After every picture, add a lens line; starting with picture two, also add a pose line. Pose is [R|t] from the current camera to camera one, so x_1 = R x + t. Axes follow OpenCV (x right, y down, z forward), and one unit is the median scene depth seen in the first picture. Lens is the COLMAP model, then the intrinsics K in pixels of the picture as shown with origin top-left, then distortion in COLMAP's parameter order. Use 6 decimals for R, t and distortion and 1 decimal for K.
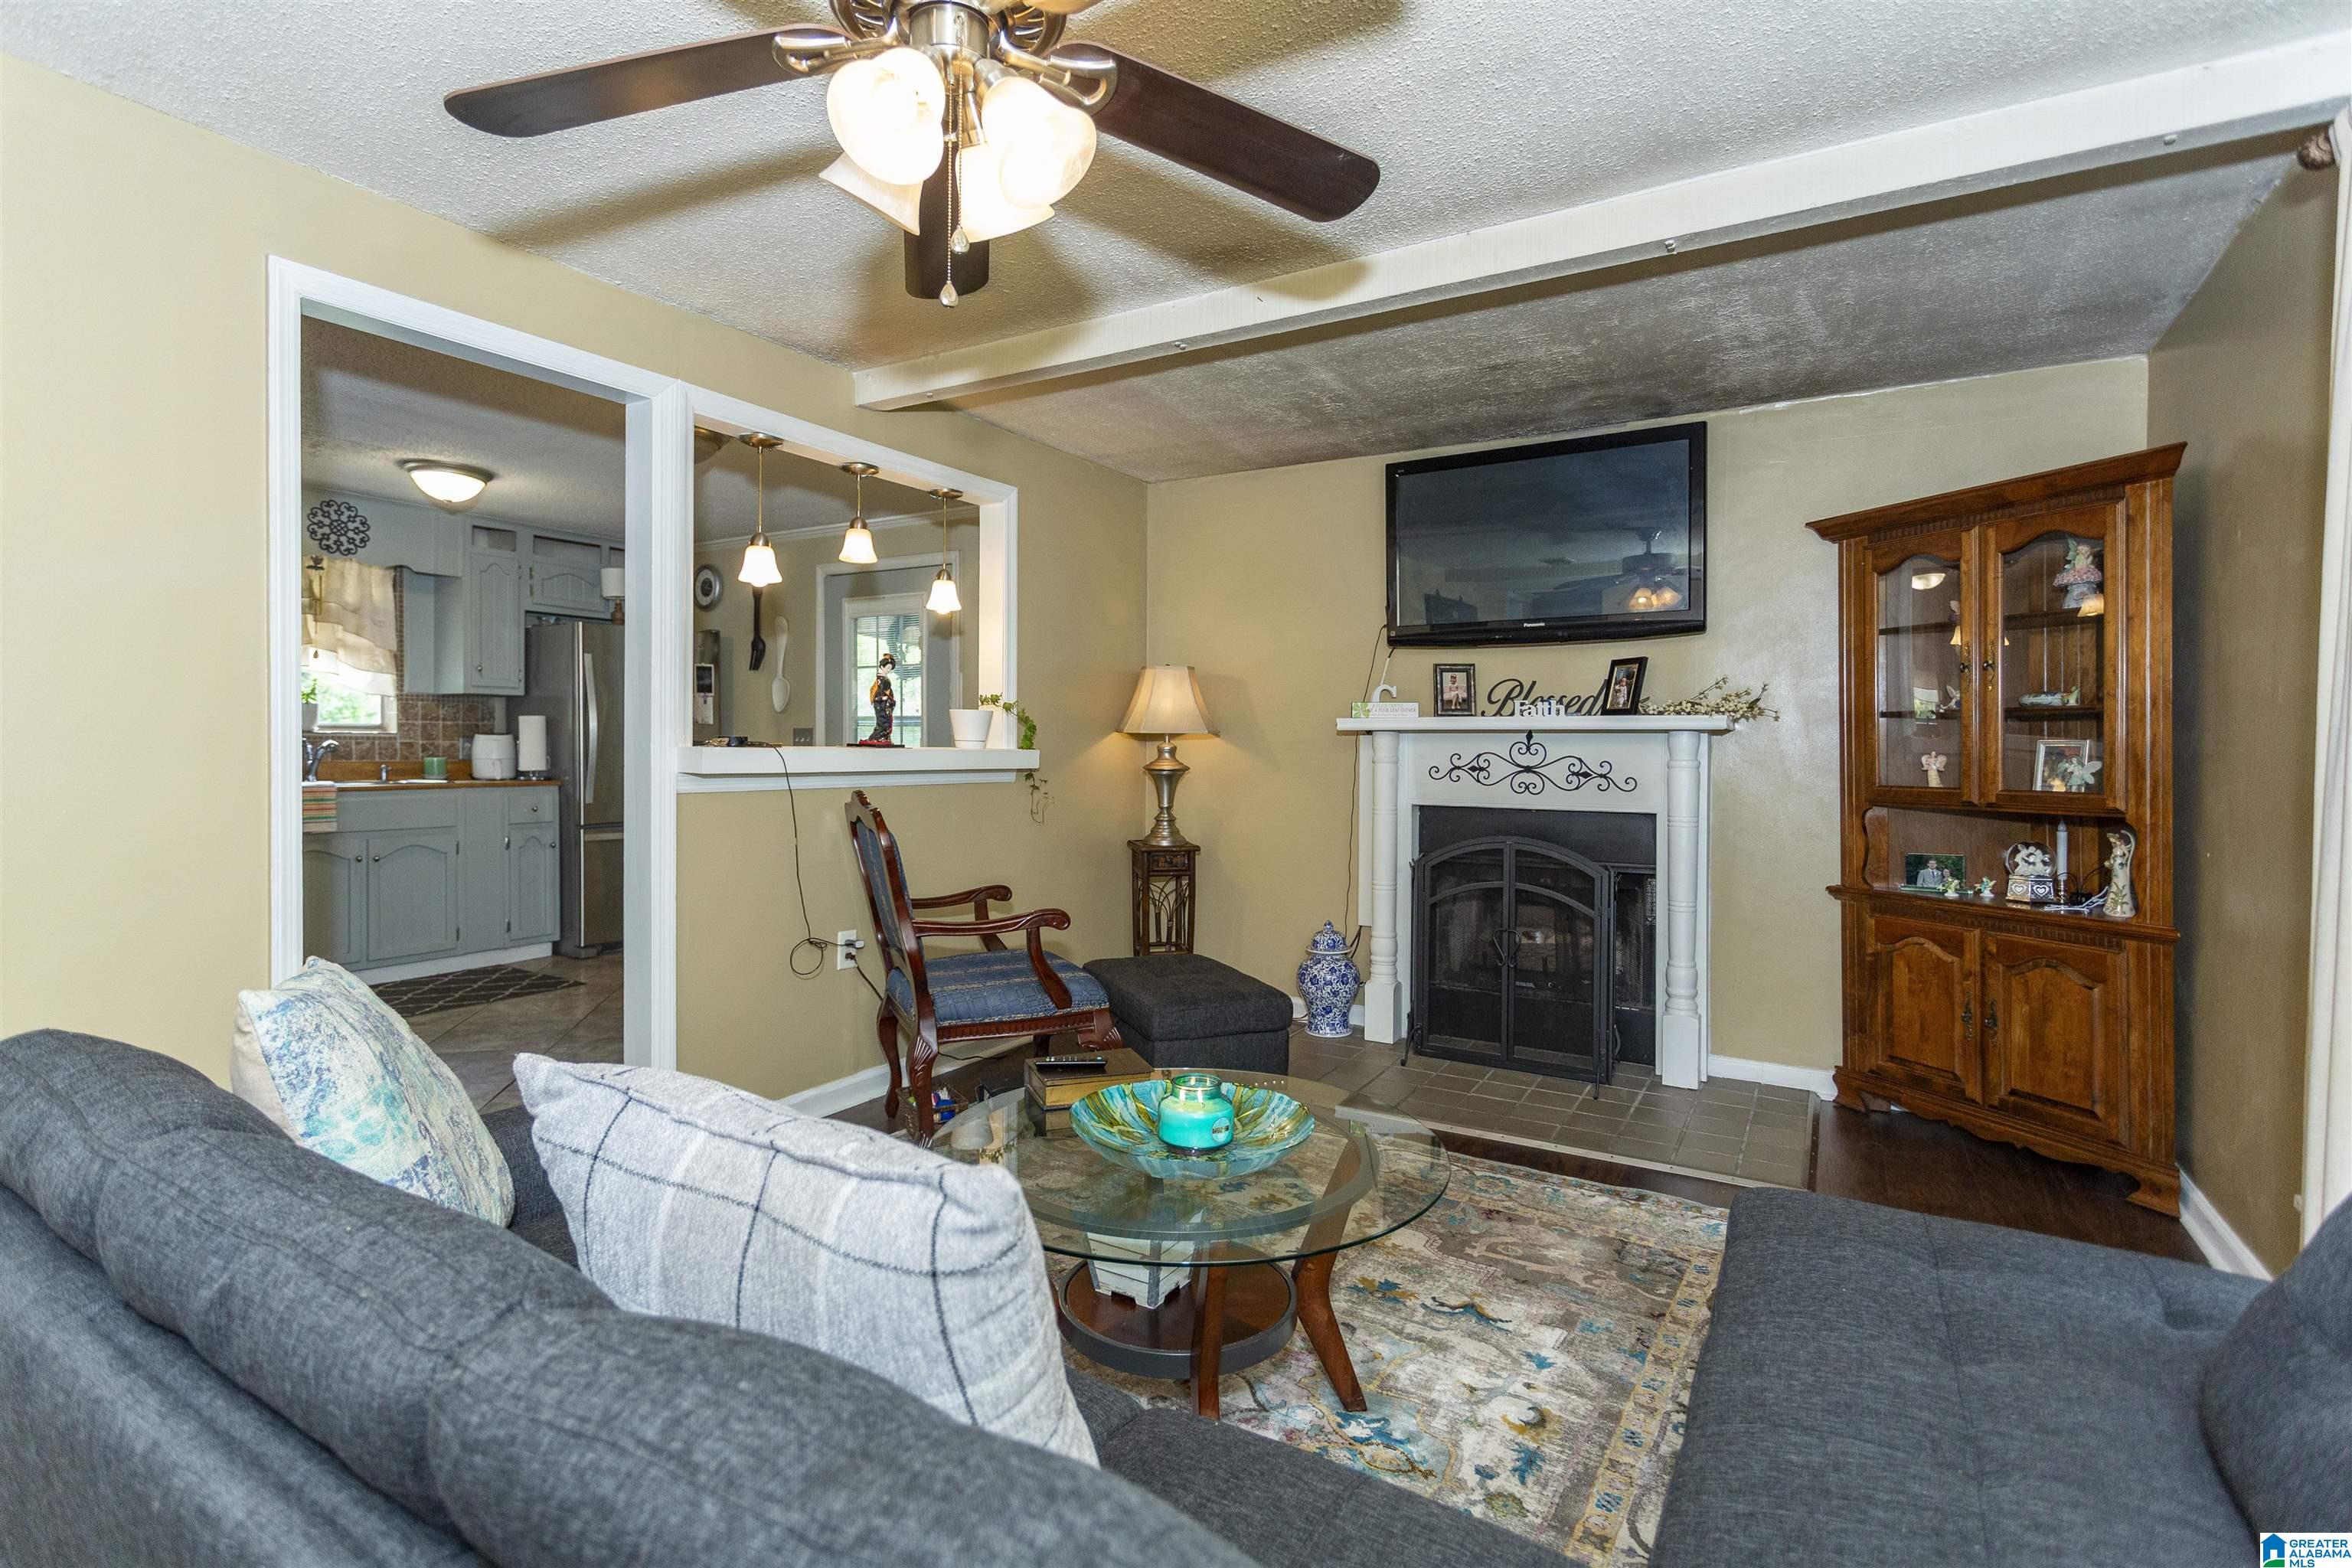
lens RADIAL K [[1109.4, 0, 1163.5], [0, 1109.4, 762.6], [0, 0, 1]] dist [0.006165, 0.001302]
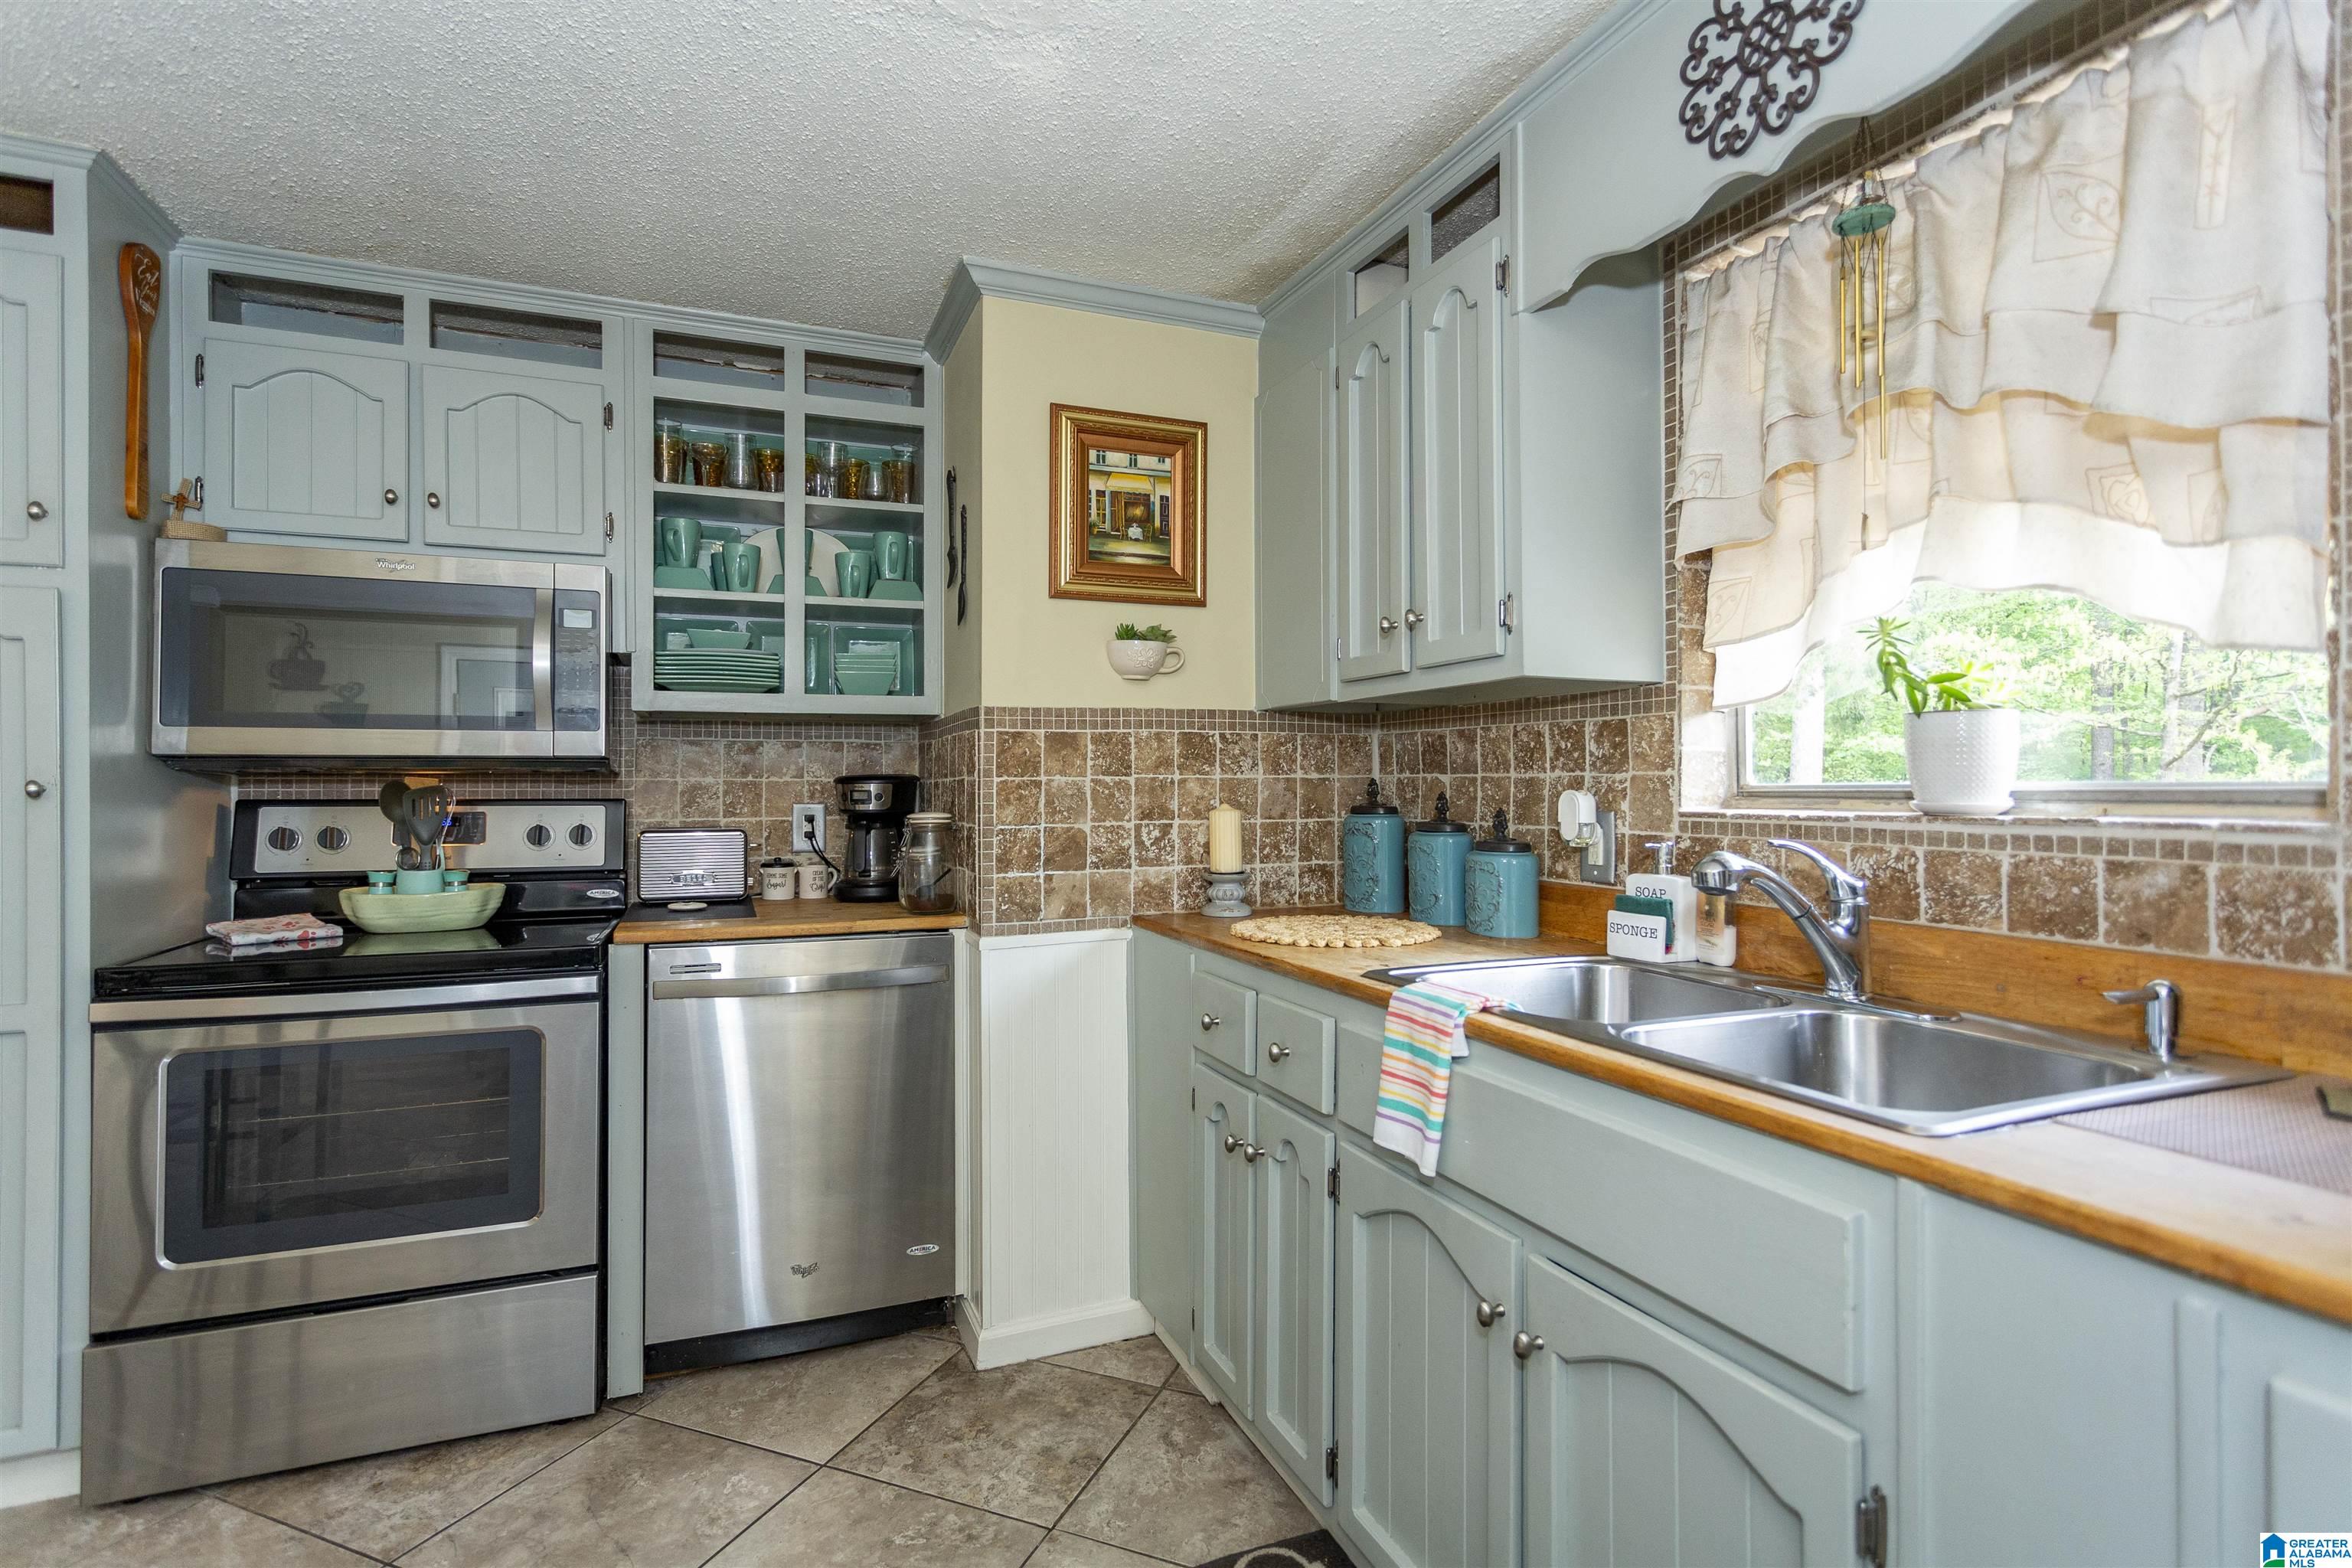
lens RADIAL K [[1109.4, 0, 1162.4], [0, 1109.4, 771.8], [0, 0, 1]] dist [0.006165, 0.001302]
pose [[-0.606156, -0.018604, -0.795128, -0.617351], [-0.017155, 0.999800, -0.010315, -0.047315], [0.795161, 0.007388, -0.606353, 1.434636]]
